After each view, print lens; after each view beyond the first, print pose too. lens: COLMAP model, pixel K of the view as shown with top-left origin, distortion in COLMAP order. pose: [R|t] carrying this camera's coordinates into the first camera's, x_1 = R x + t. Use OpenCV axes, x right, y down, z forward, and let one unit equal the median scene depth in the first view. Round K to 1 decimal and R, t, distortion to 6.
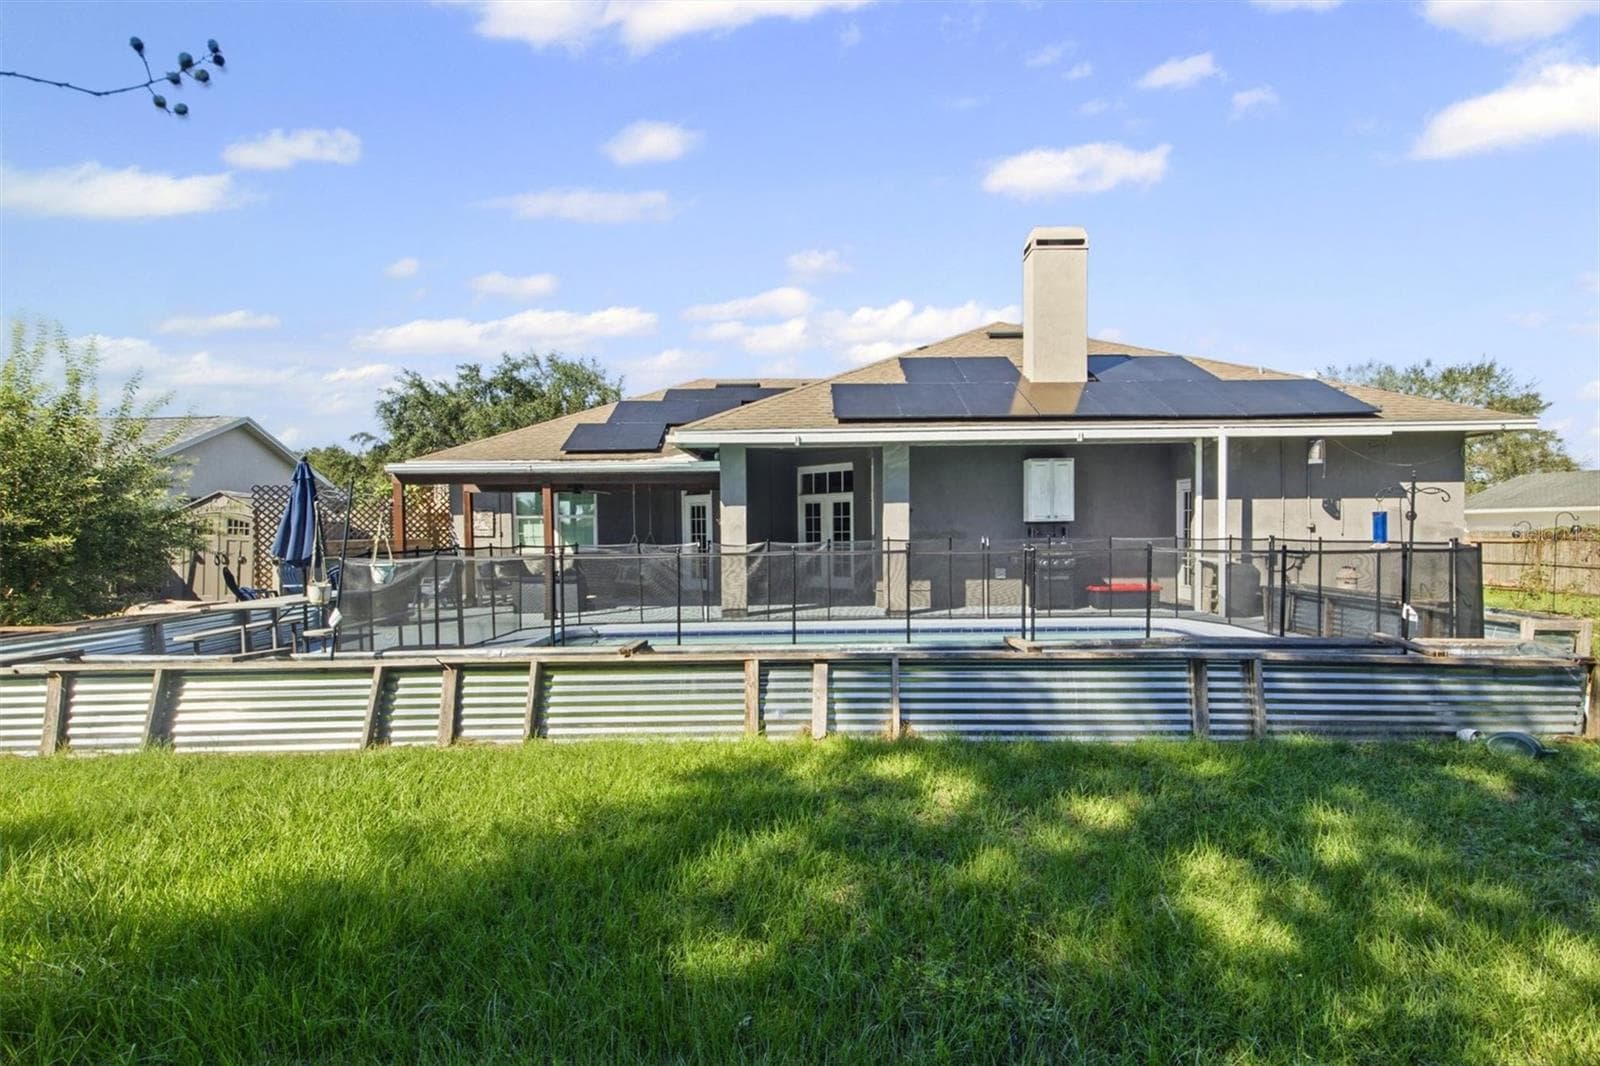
lens RADIAL K [[855.7, 0, 799.9], [0, 855.7, 515.3], [0, 0, 1]] dist [0.024069, -0.000641]
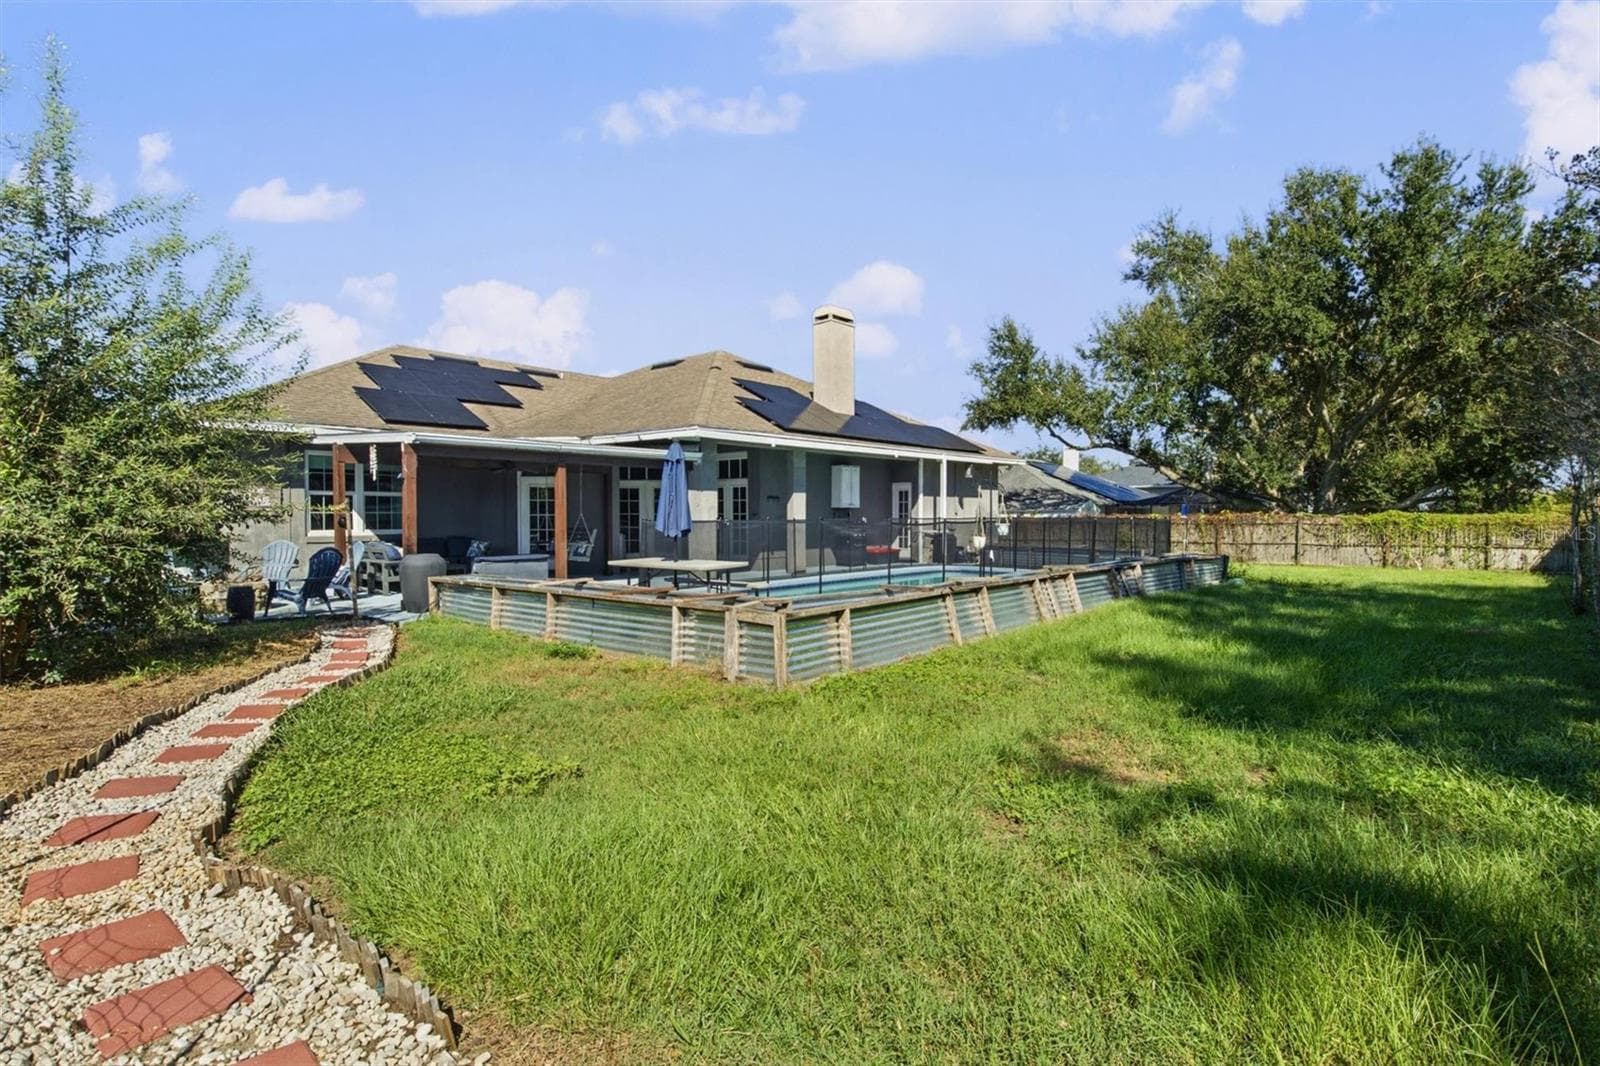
lens RADIAL K [[855.7, 0, 799.9], [0, 855.7, 515.3], [0, 0, 1]] dist [0.024069, -0.000641]
pose [[0.625307, 0.011405, 0.780296, -0.976010], [-0.016893, 0.999857, -0.001076, 0.025250], [-0.780196, -0.012509, 0.625410, 0.145410]]
